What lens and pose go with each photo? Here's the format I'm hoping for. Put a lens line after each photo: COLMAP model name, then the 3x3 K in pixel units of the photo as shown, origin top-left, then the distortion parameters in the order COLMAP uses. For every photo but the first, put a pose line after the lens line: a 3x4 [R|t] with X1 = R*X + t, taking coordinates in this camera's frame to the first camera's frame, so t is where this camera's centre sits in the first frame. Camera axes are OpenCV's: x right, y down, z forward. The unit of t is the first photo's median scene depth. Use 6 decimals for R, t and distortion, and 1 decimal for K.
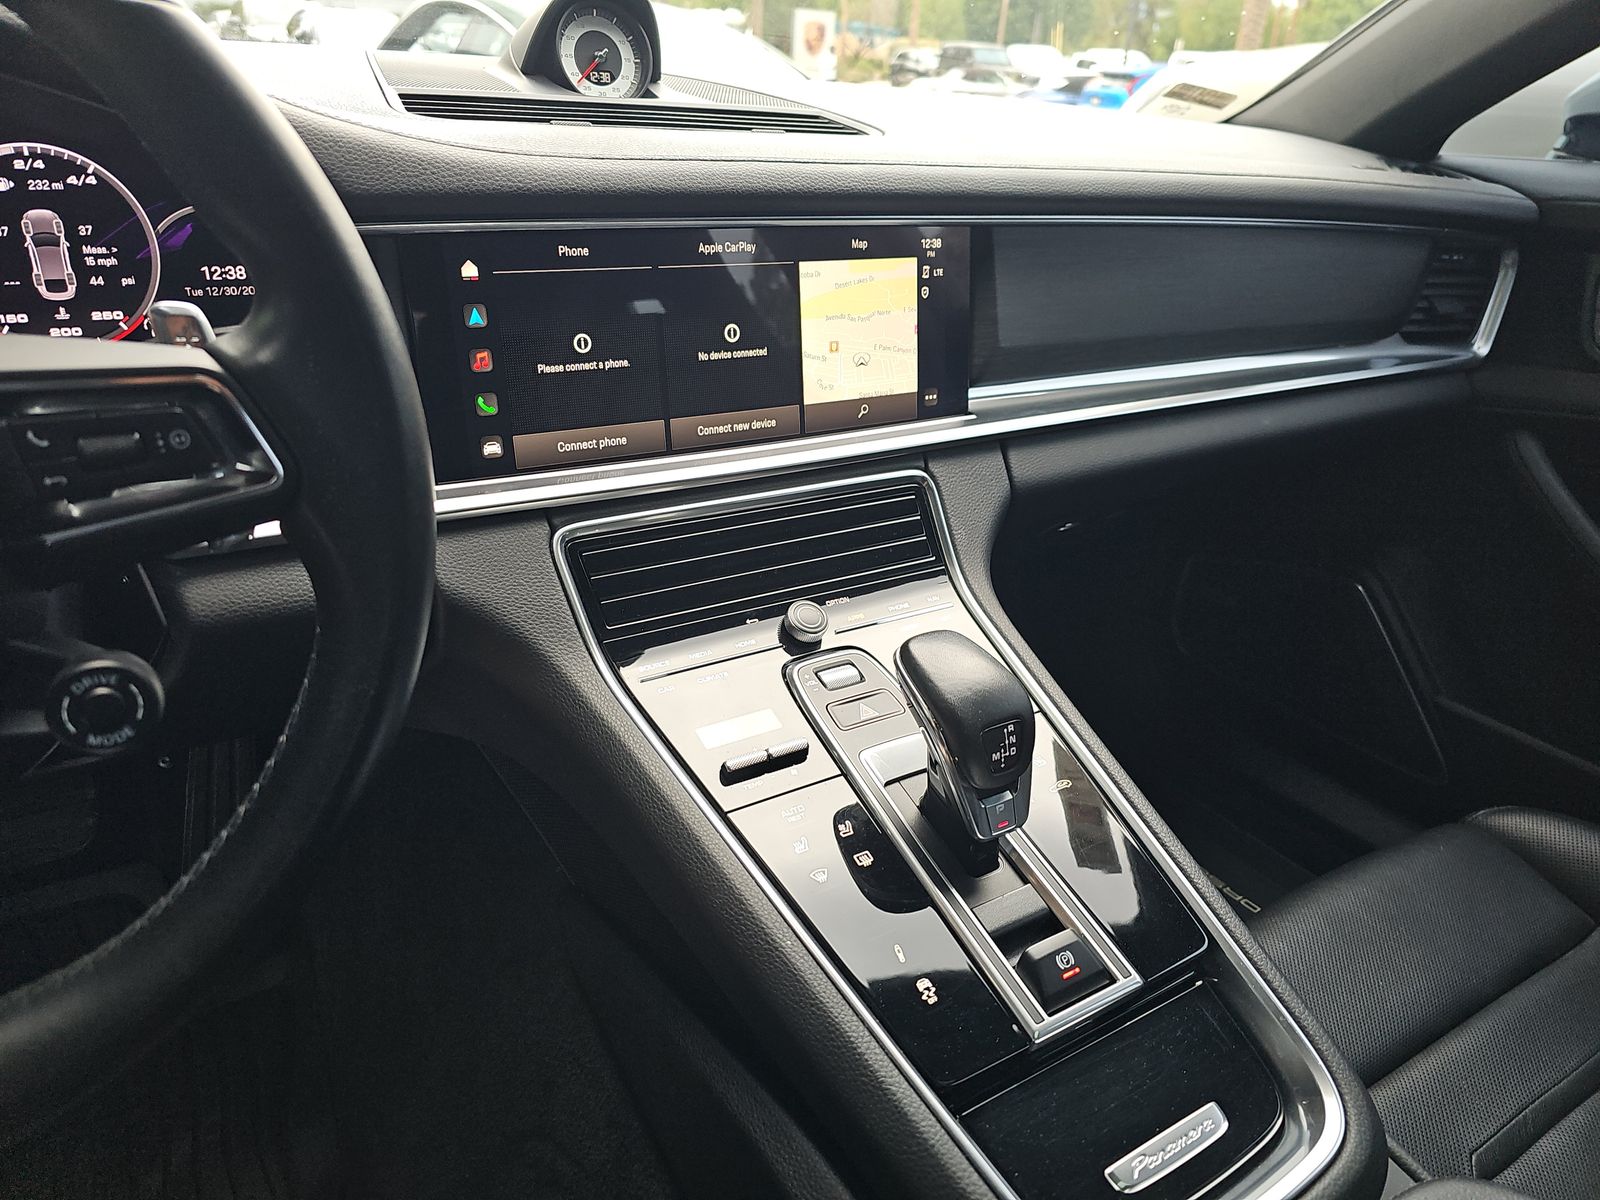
lens RADIAL K [[1035.2, 0, 793.8], [0, 1035.2, 595.2], [0, 0, 1]] dist [0.017605, -0.022096]
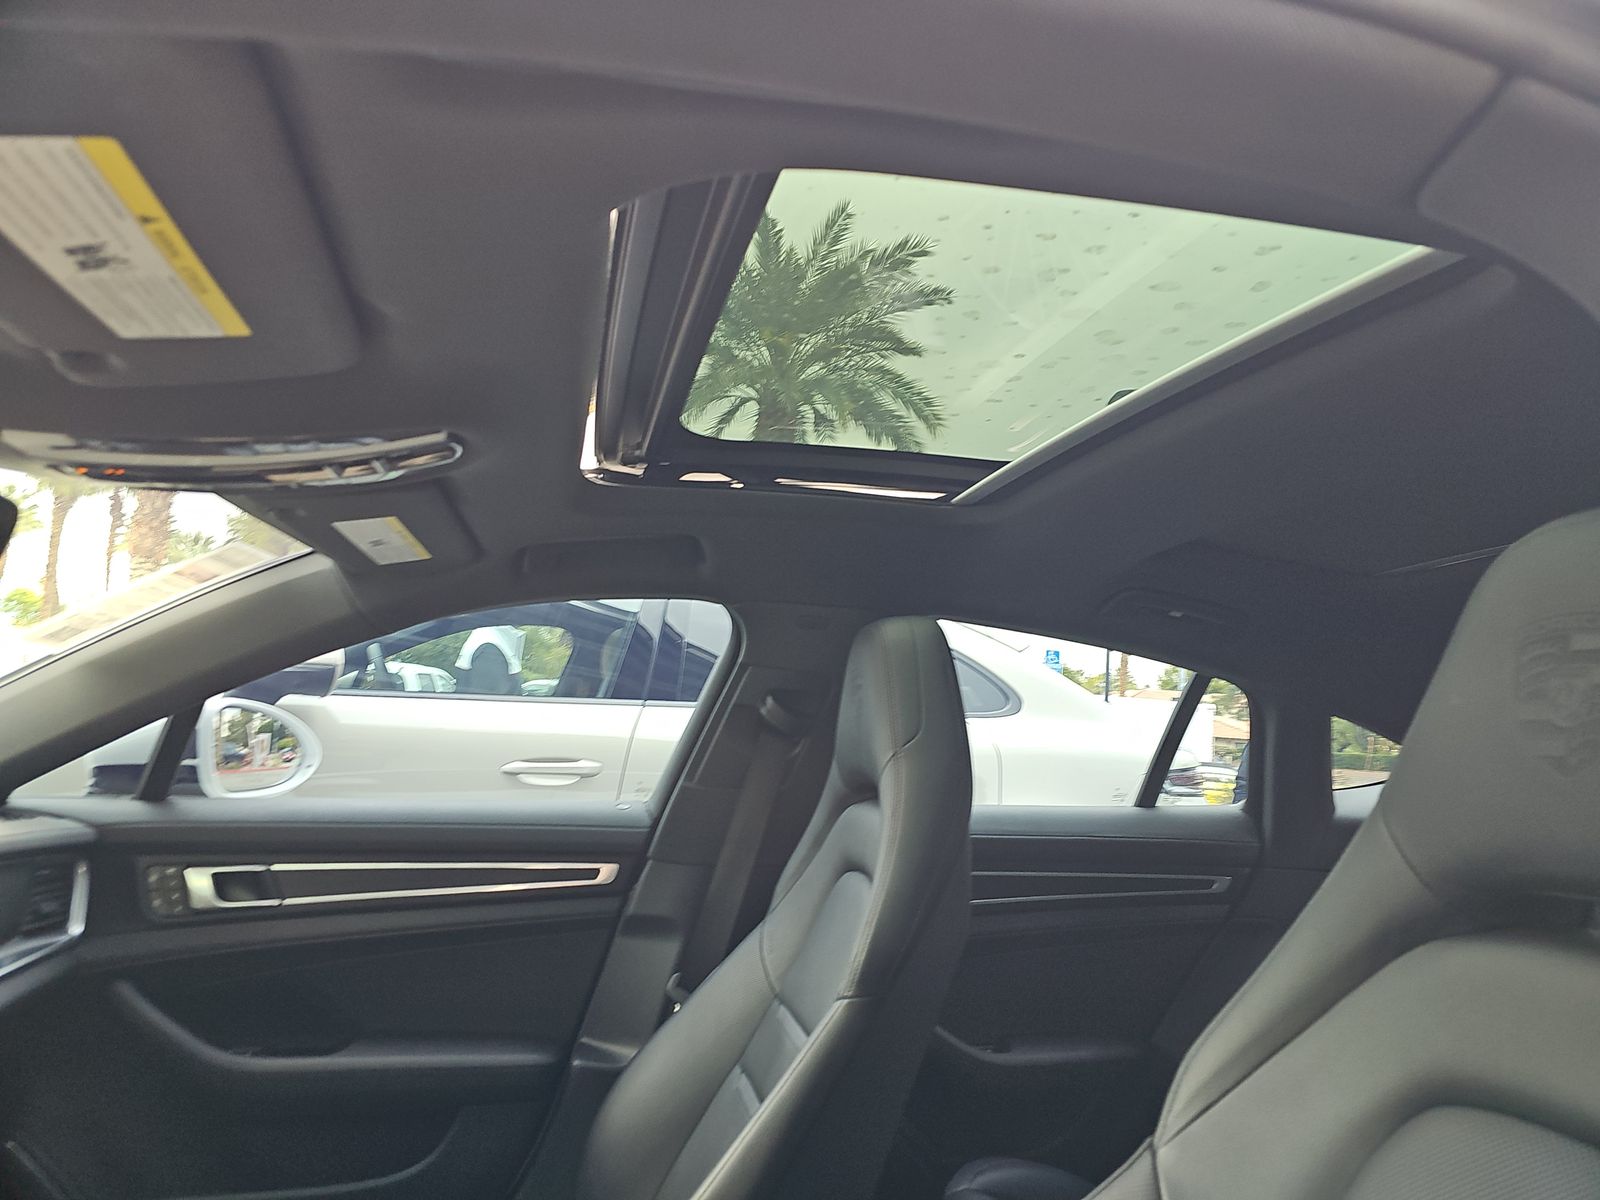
lens RADIAL K [[1036.6, 0, 812.9], [0, 1036.6, 598.3], [0, 0, 1]] dist [0.057786, -0.042019]
pose [[0.288482, 0.084903, 0.953714, -0.485782], [0.372920, 0.907444, -0.193586, 0.009199], [-0.881878, 0.411505, 0.230119, -0.434879]]
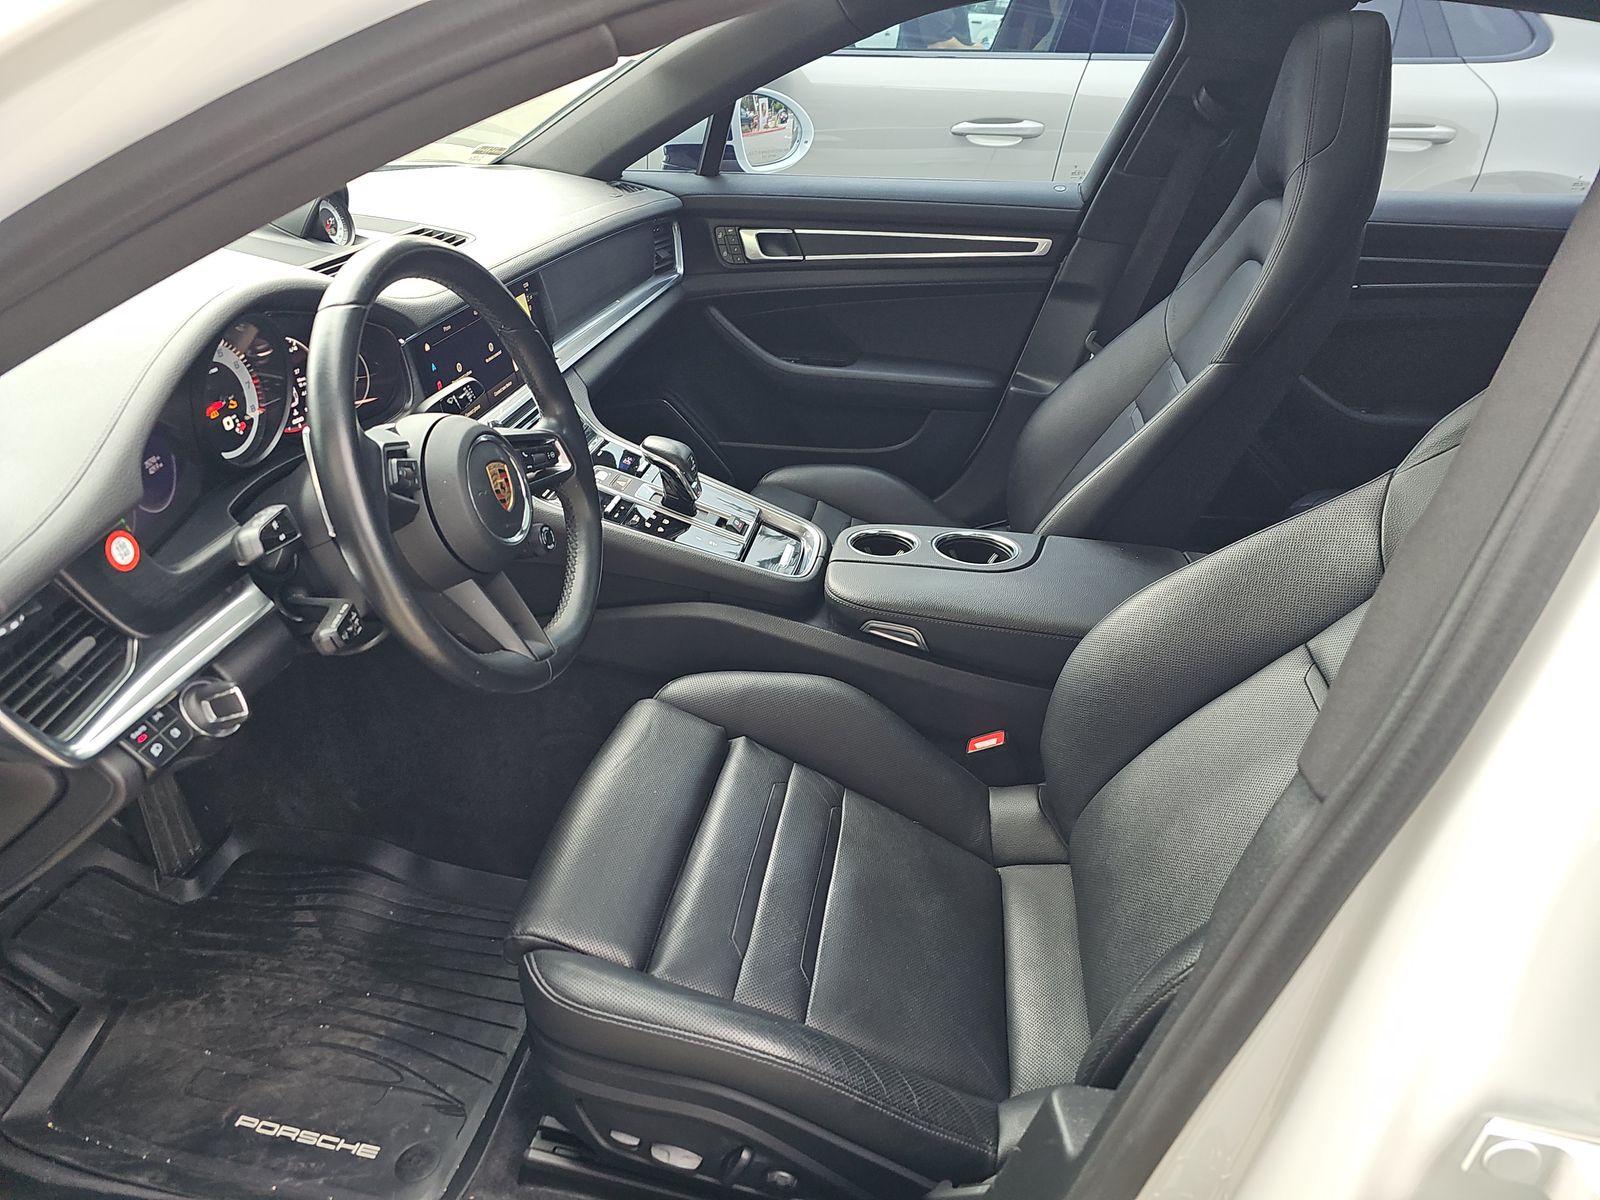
lens RADIAL K [[1035.2, 0, 793.8], [0, 1035.2, 595.2], [0, 0, 1]] dist [0.017605, -0.022096]
pose [[0.646017, -0.397096, 0.651903, -0.850863], [0.331600, 0.915232, 0.228892, -0.039931], [-0.687535, 0.068303, 0.722932, -0.660735]]
